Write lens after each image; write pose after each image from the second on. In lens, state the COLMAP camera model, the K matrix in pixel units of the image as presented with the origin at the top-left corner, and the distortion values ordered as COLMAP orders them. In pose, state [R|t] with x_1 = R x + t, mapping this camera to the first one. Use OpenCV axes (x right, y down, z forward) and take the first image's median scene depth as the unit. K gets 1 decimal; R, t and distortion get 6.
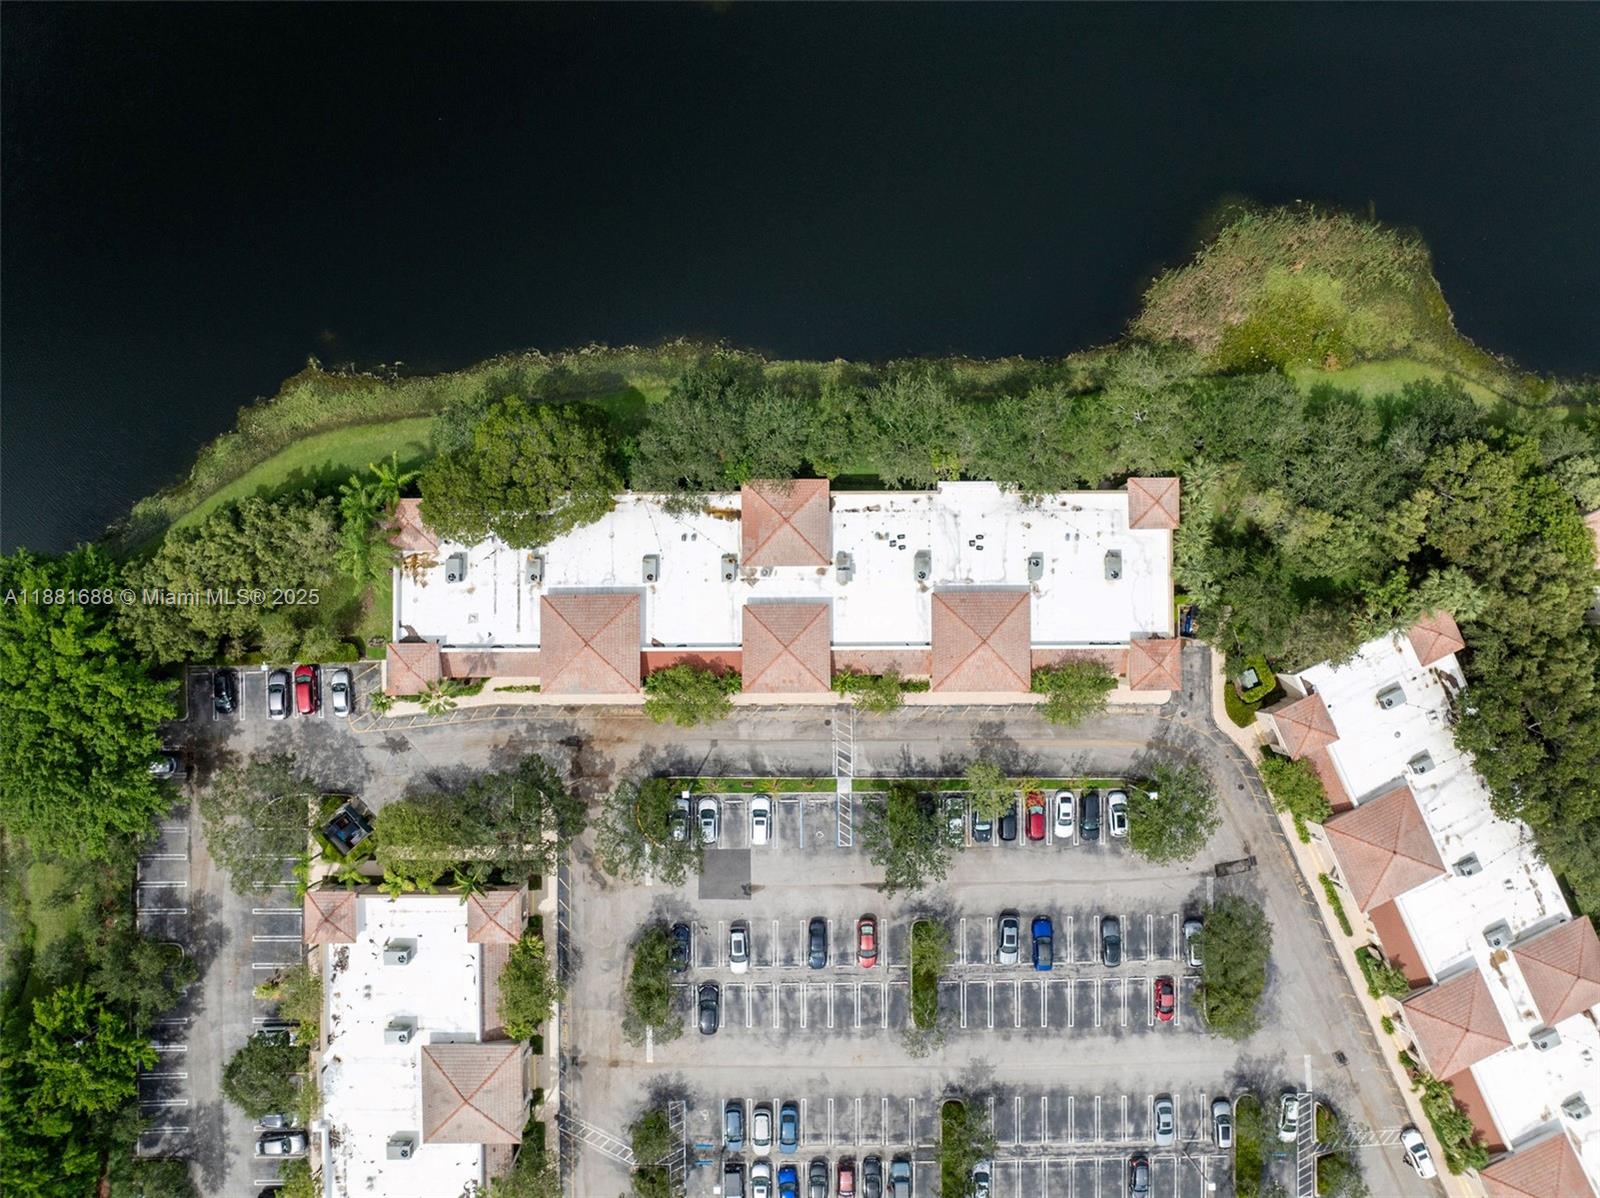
lens RADIAL K [[1125.7, 0, 805.6], [0, 1125.7, 598.6], [0, 0, 1]] dist [-0.029606, -0.001970]
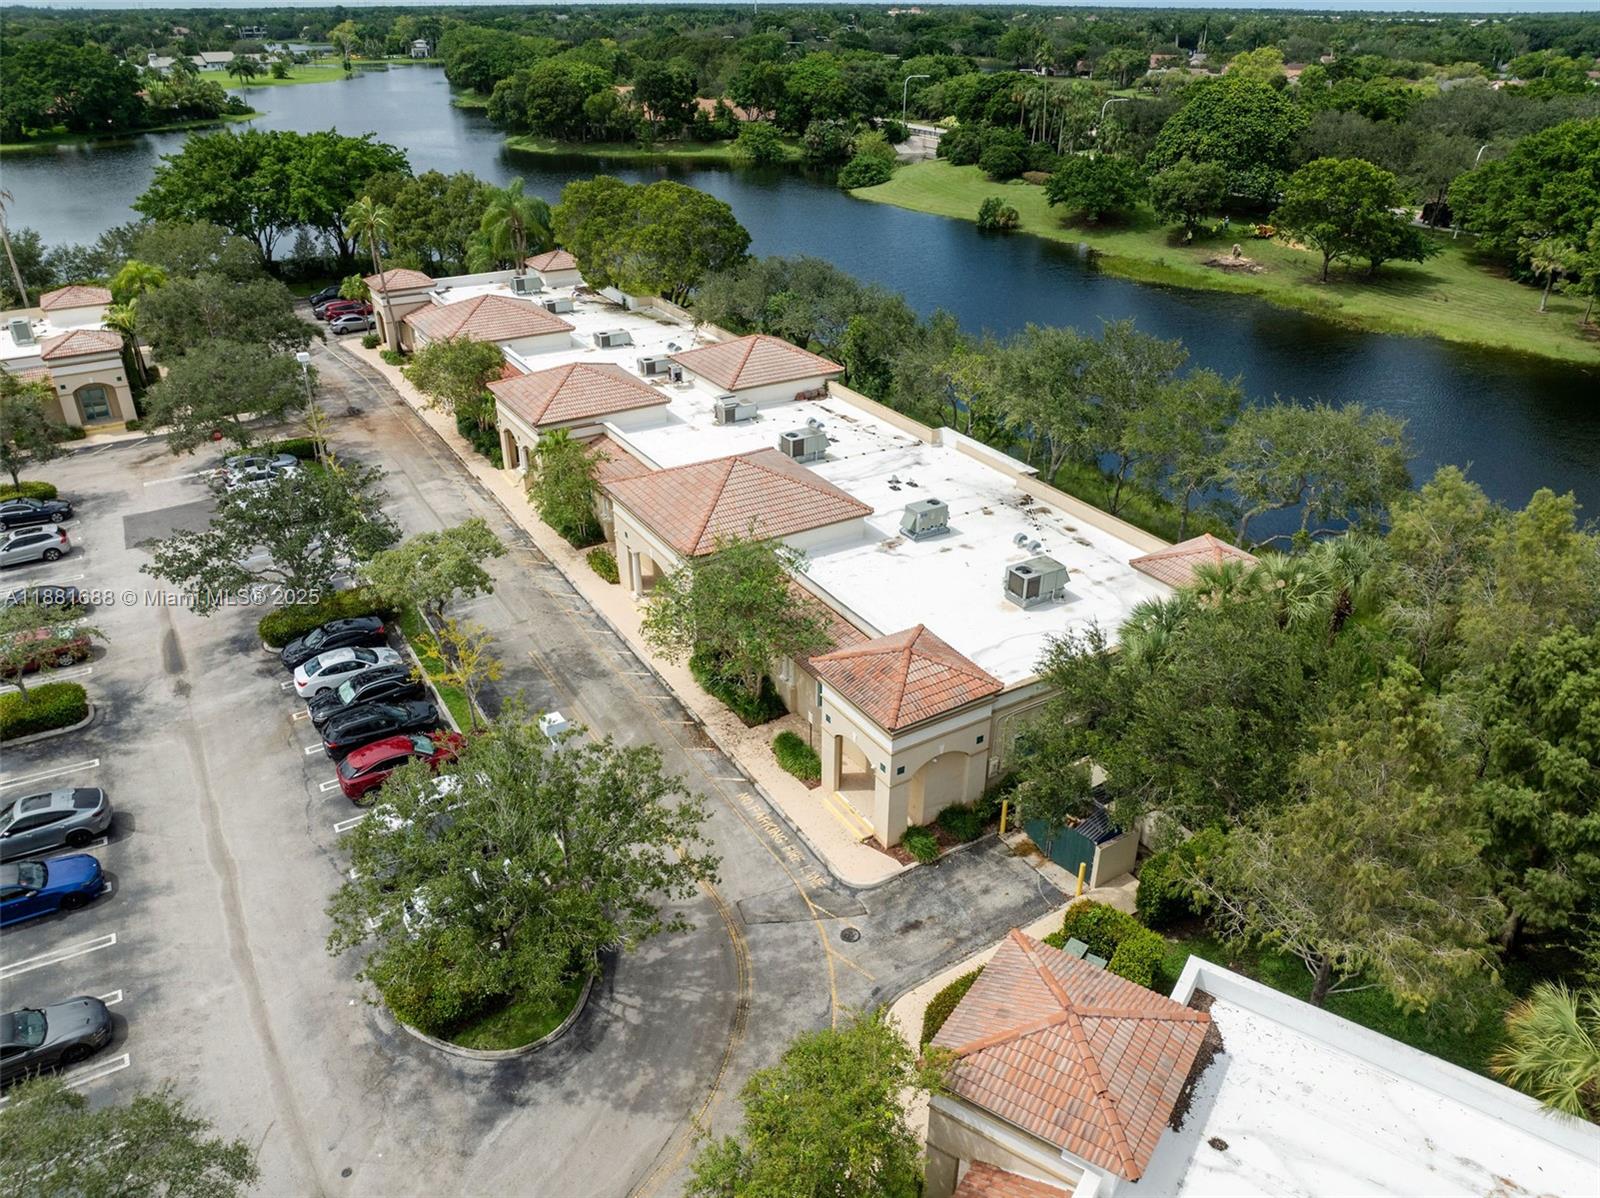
lens RADIAL K [[1125.7, 0, 800.2], [0, 1125.7, 597.7], [0, 0, 1]] dist [-0.029606, -0.001970]
pose [[0.512043, 0.391966, -0.764313, 0.537850], [-0.858508, 0.262394, -0.440583, 0.230911], [0.027858, 0.881766, 0.470863, 0.775146]]
